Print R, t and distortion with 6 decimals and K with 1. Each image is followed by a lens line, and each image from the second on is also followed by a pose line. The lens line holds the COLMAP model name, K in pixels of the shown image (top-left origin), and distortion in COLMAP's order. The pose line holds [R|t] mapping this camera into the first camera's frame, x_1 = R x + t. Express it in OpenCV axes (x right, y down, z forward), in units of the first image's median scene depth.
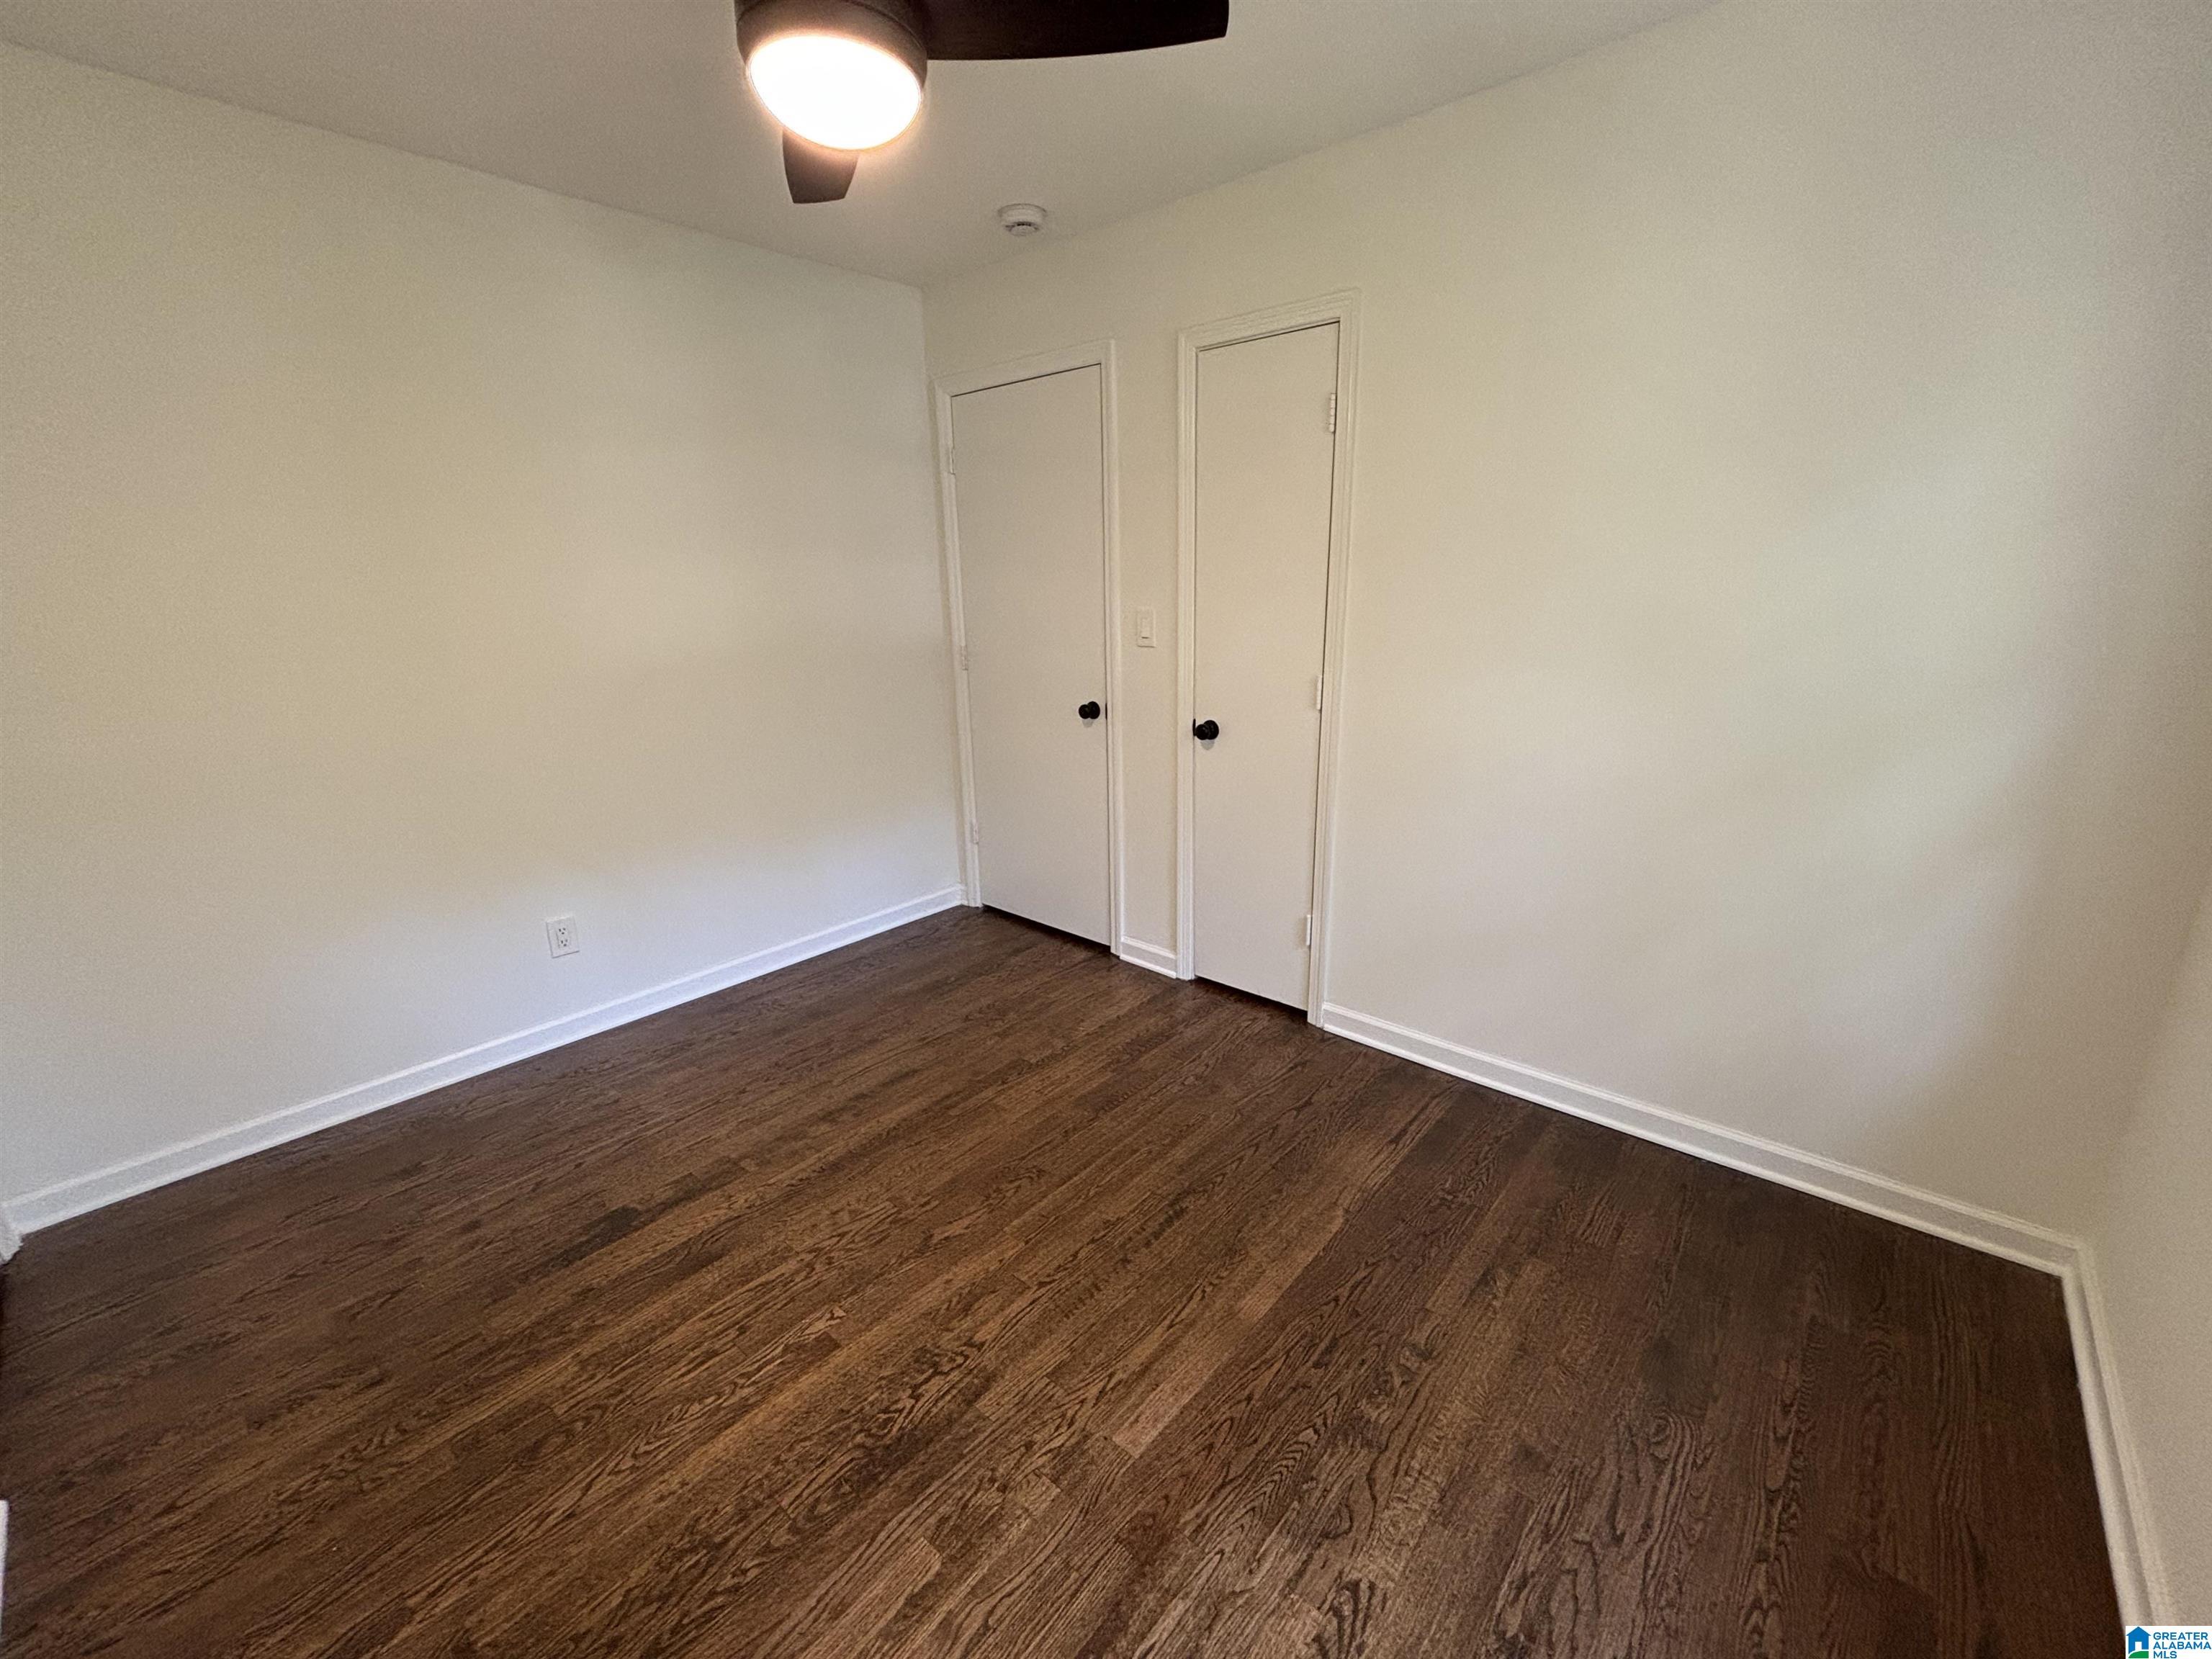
lens RADIAL K [[893.8, 0, 1106.0], [0, 893.8, 829.5], [0, 0, 1]] dist [0.001194, 0.000221]
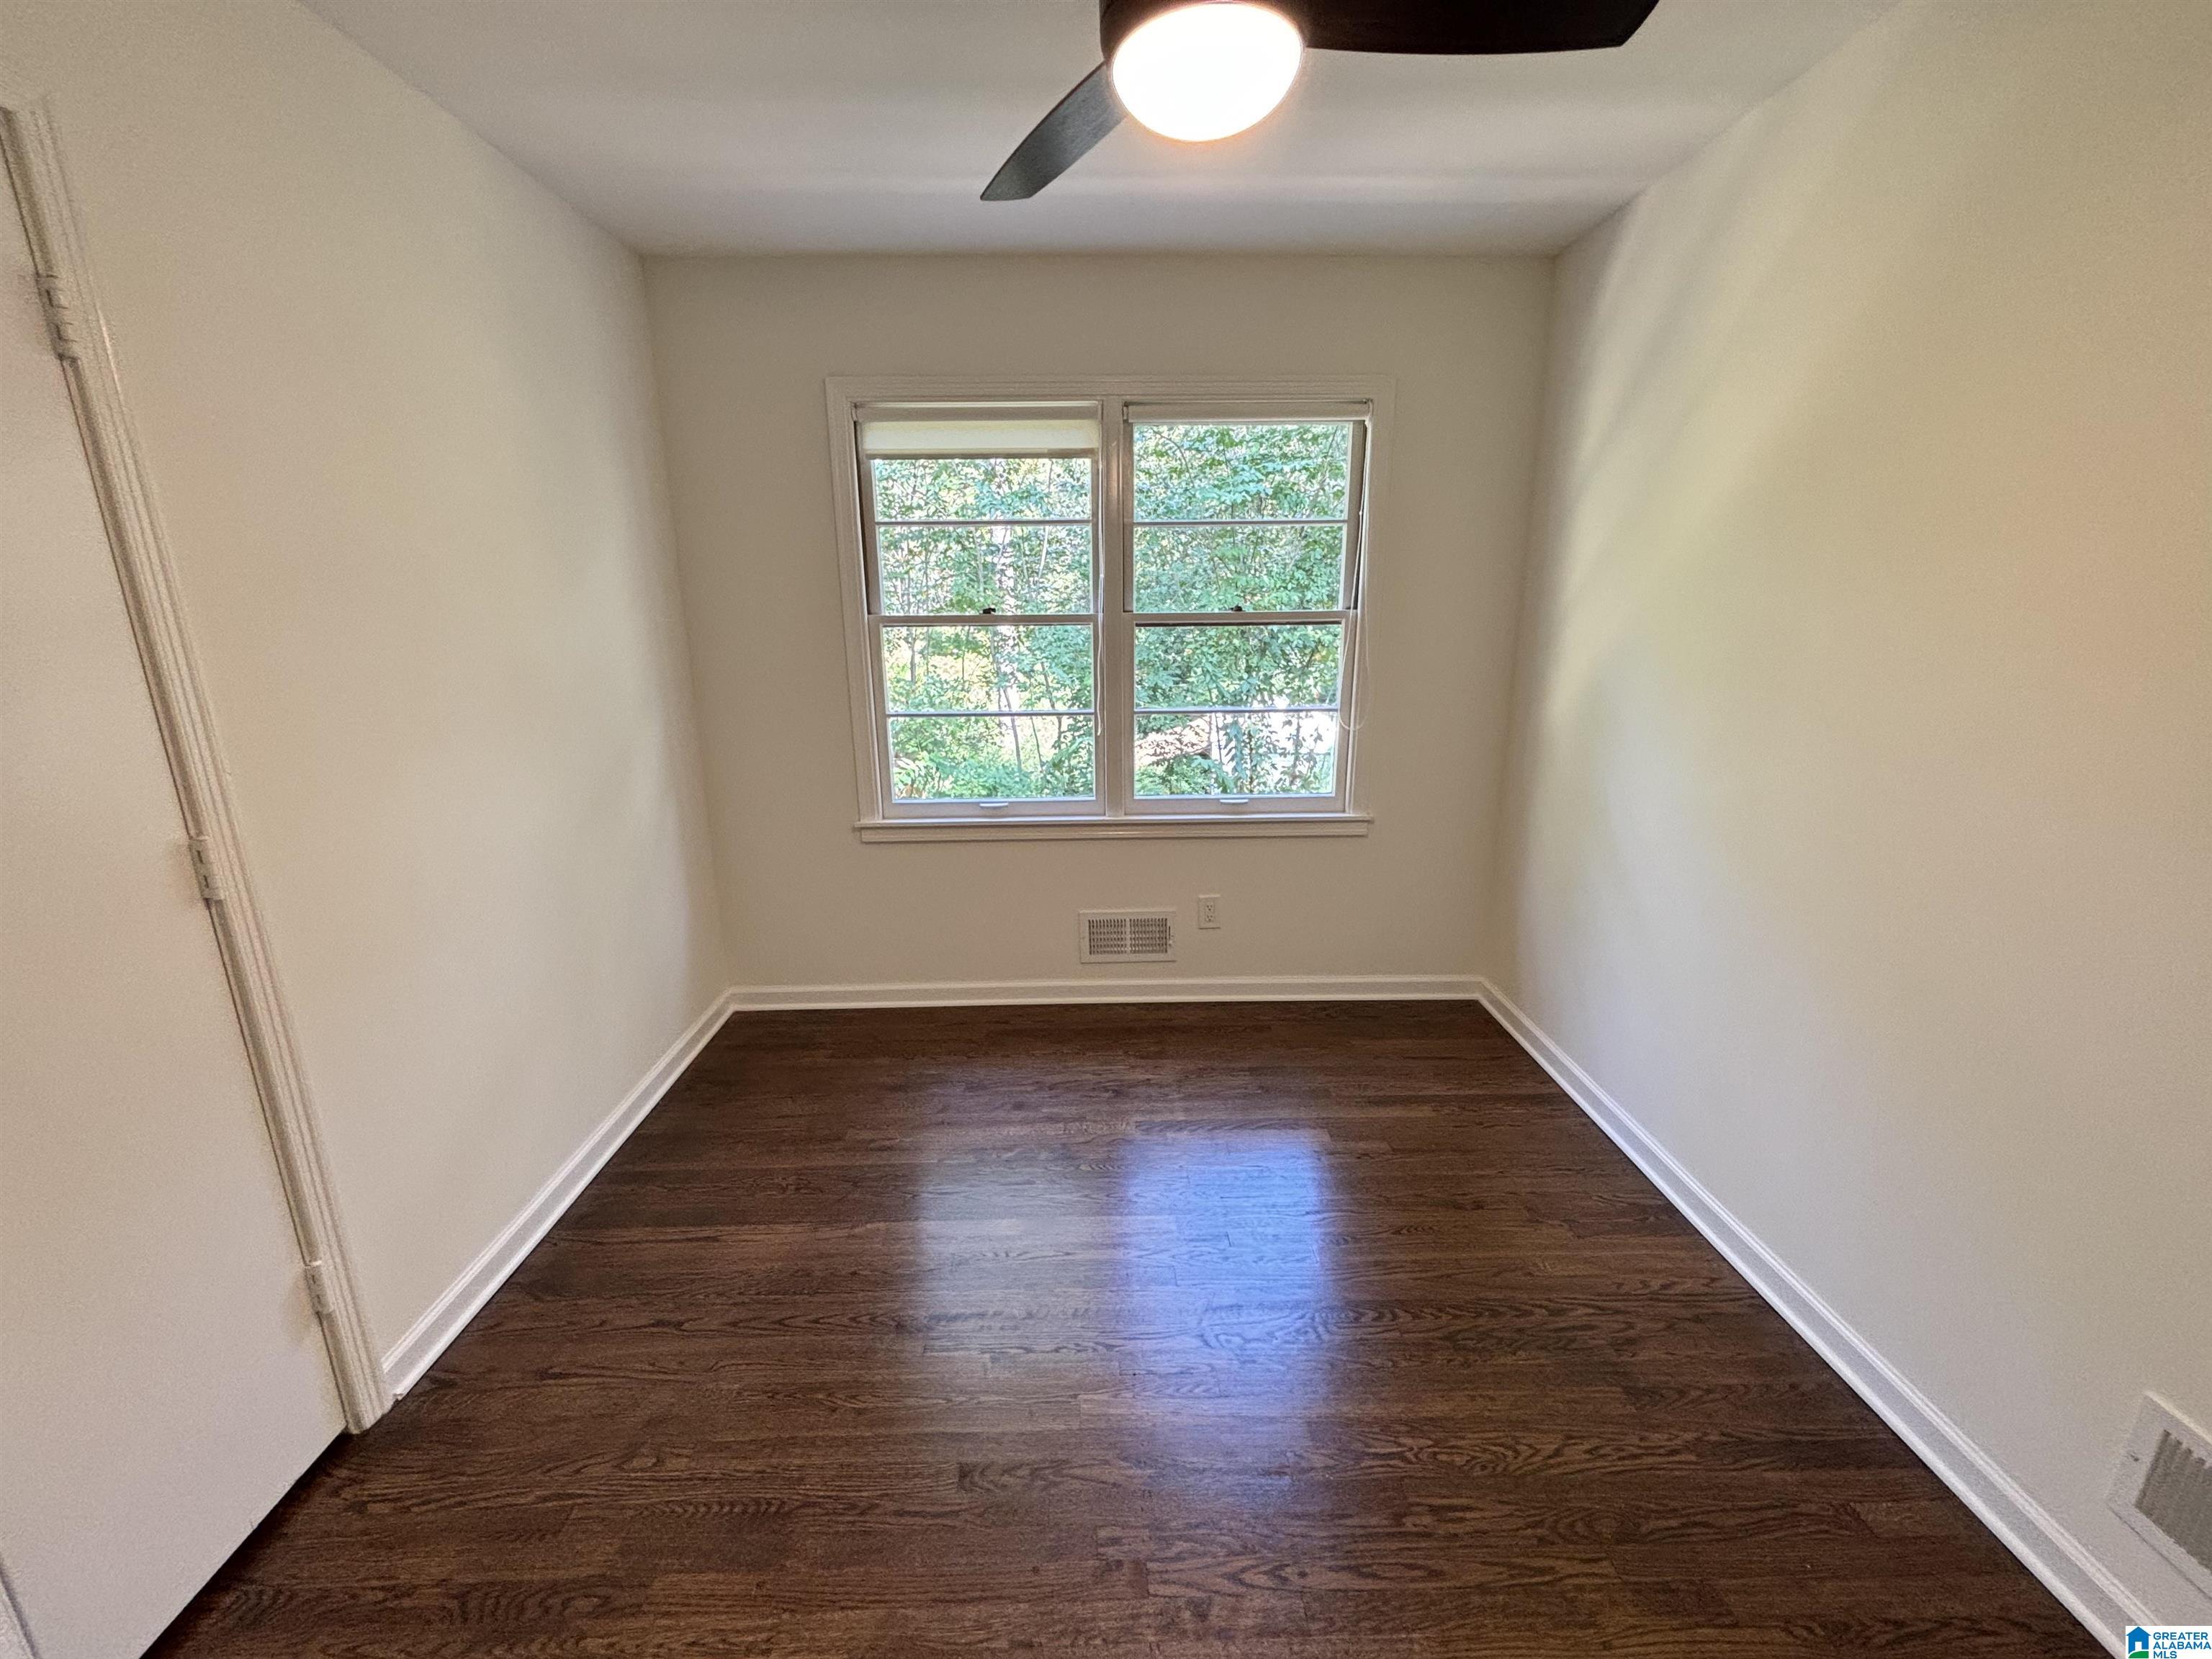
lens RADIAL K [[893.8, 0, 1106.0], [0, 893.8, 829.5], [0, 0, 1]] dist [0.001194, 0.000221]
pose [[-0.671136, -0.159402, 0.723994, -0.690187], [0.221680, 0.888772, 0.401177, -0.386107], [-0.707414, 0.429740, -0.561150, 1.317261]]
